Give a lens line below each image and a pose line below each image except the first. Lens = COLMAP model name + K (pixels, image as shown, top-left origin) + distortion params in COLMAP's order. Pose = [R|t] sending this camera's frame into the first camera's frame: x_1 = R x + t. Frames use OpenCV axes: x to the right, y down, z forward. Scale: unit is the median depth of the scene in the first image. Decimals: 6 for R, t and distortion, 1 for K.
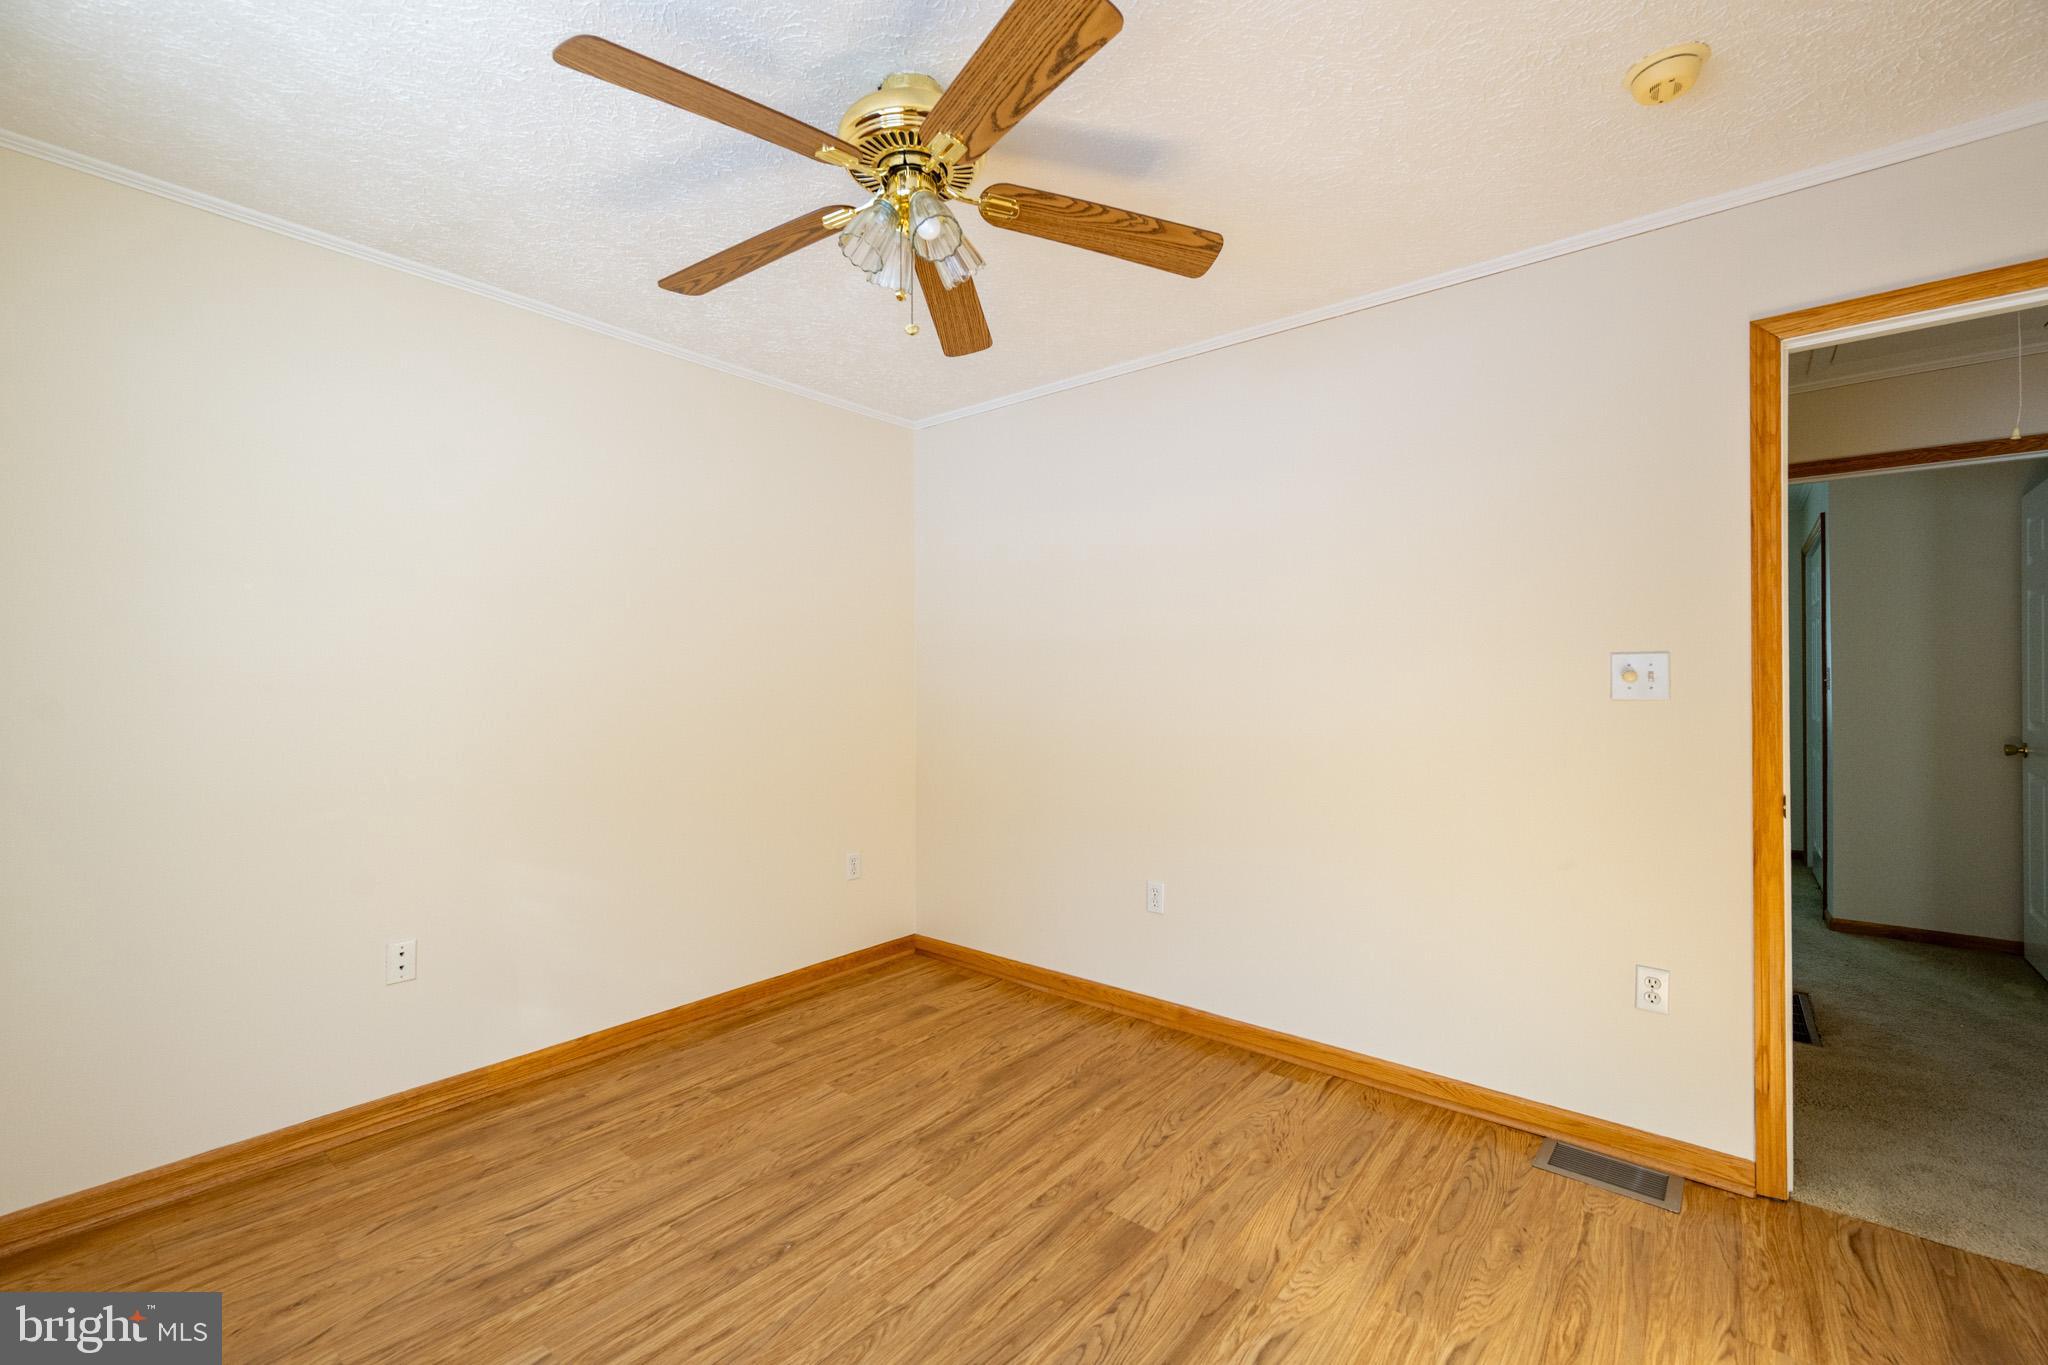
lens RADIAL K [[820.4, 0, 1036.0], [0, 820.4, 682.0], [0, 0, 1]] dist [0.003016, -0.000724]
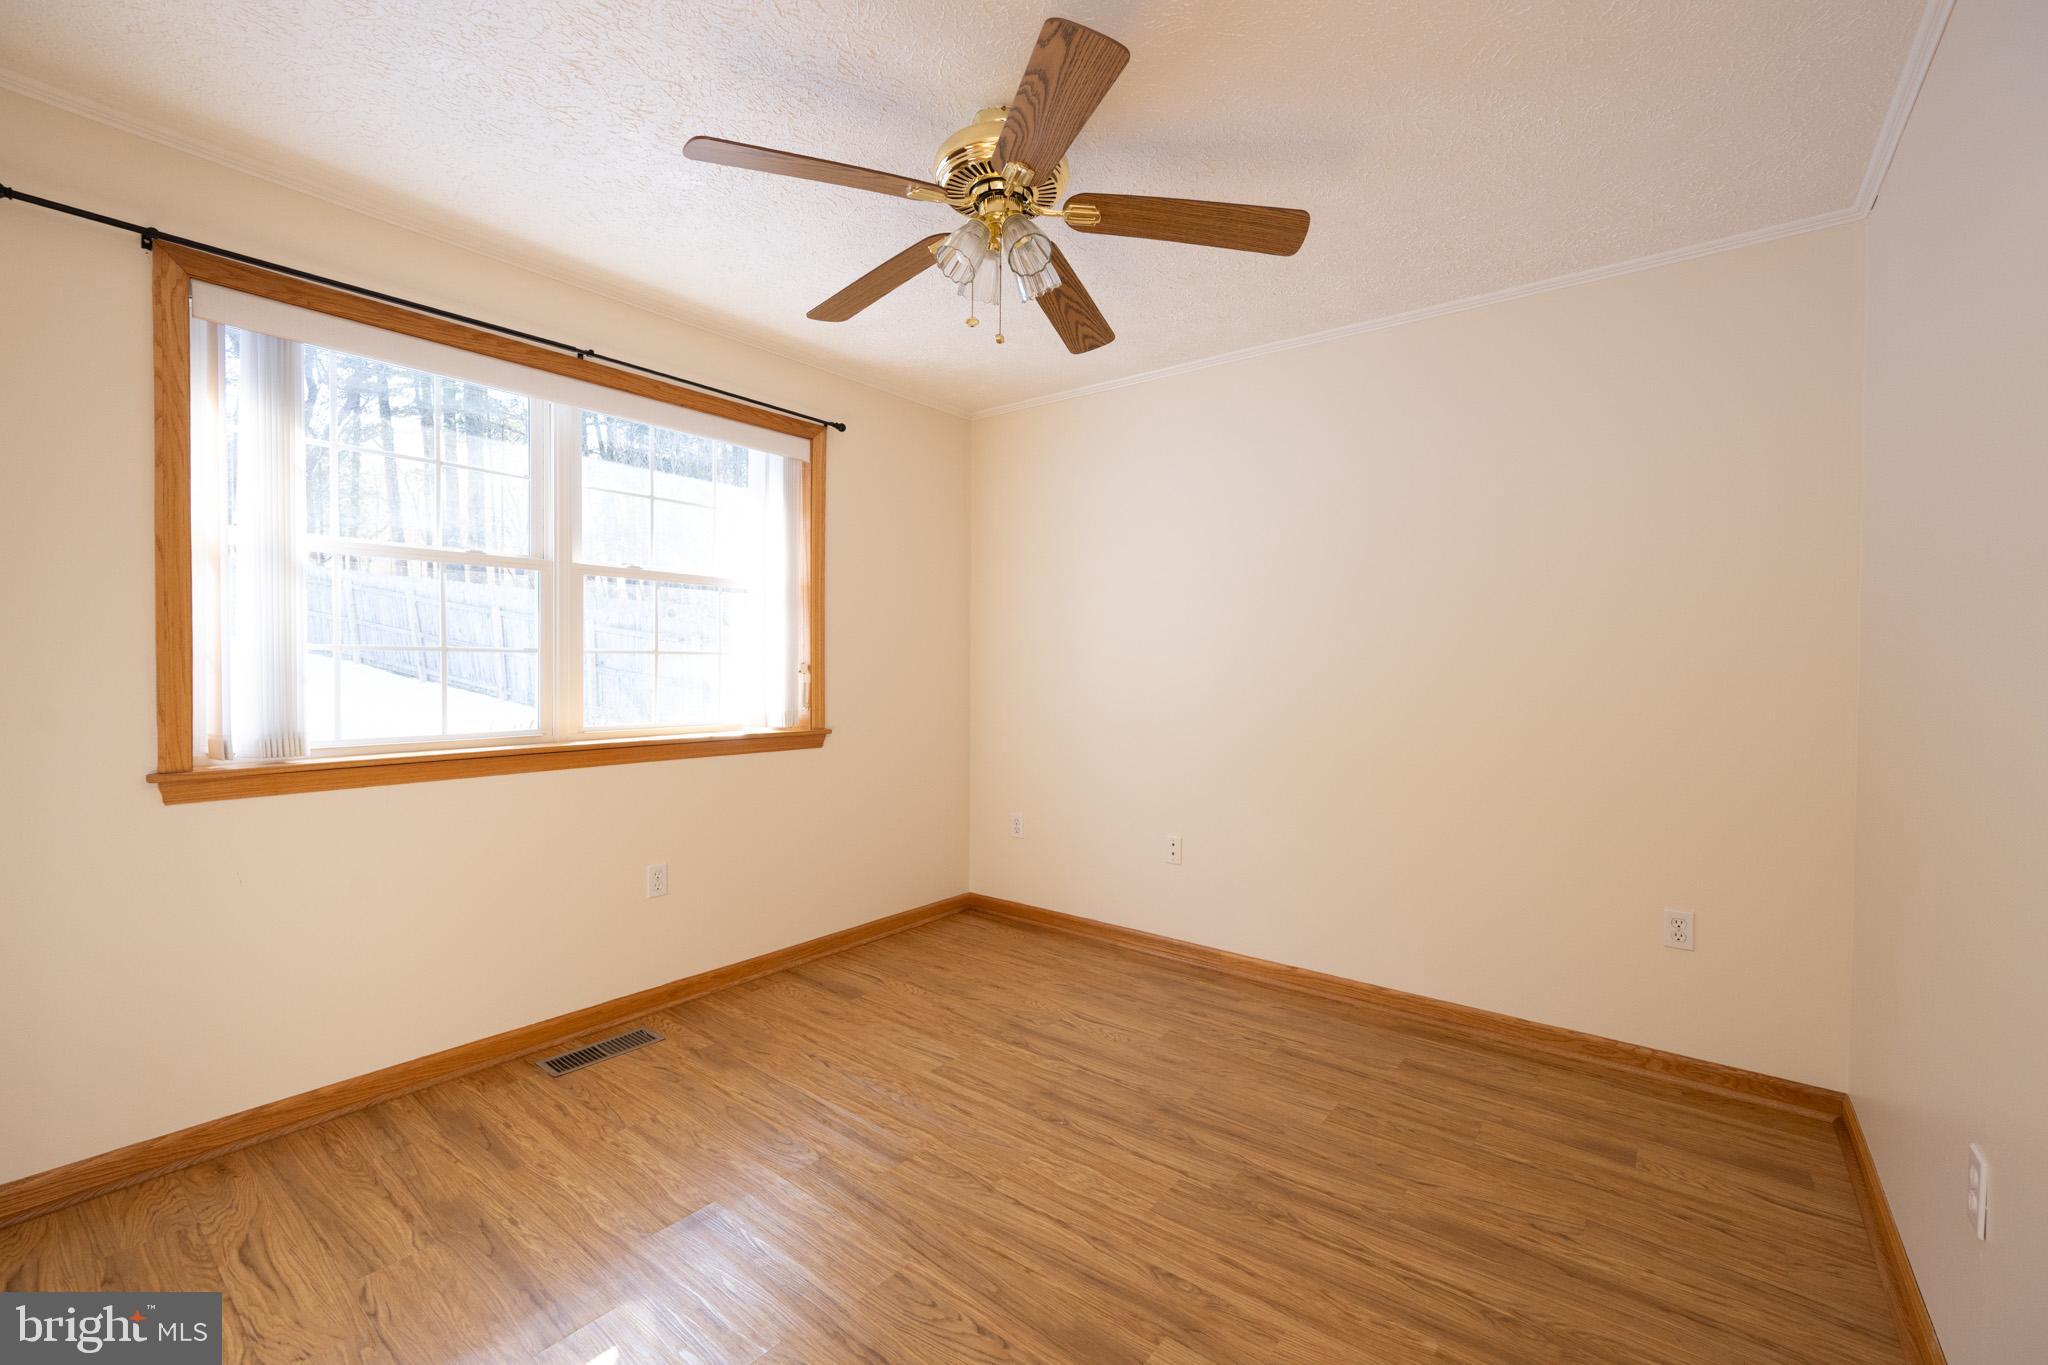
lens RADIAL K [[820.4, 0, 1039.5], [0, 820.4, 683.4], [0, 0, 1]] dist [0.003016, -0.000724]
pose [[0.065677, 0.025431, -0.997517, 0.671816], [-0.006973, 0.999662, 0.025027, 0.008624], [0.997817, 0.005312, 0.065832, 0.671633]]
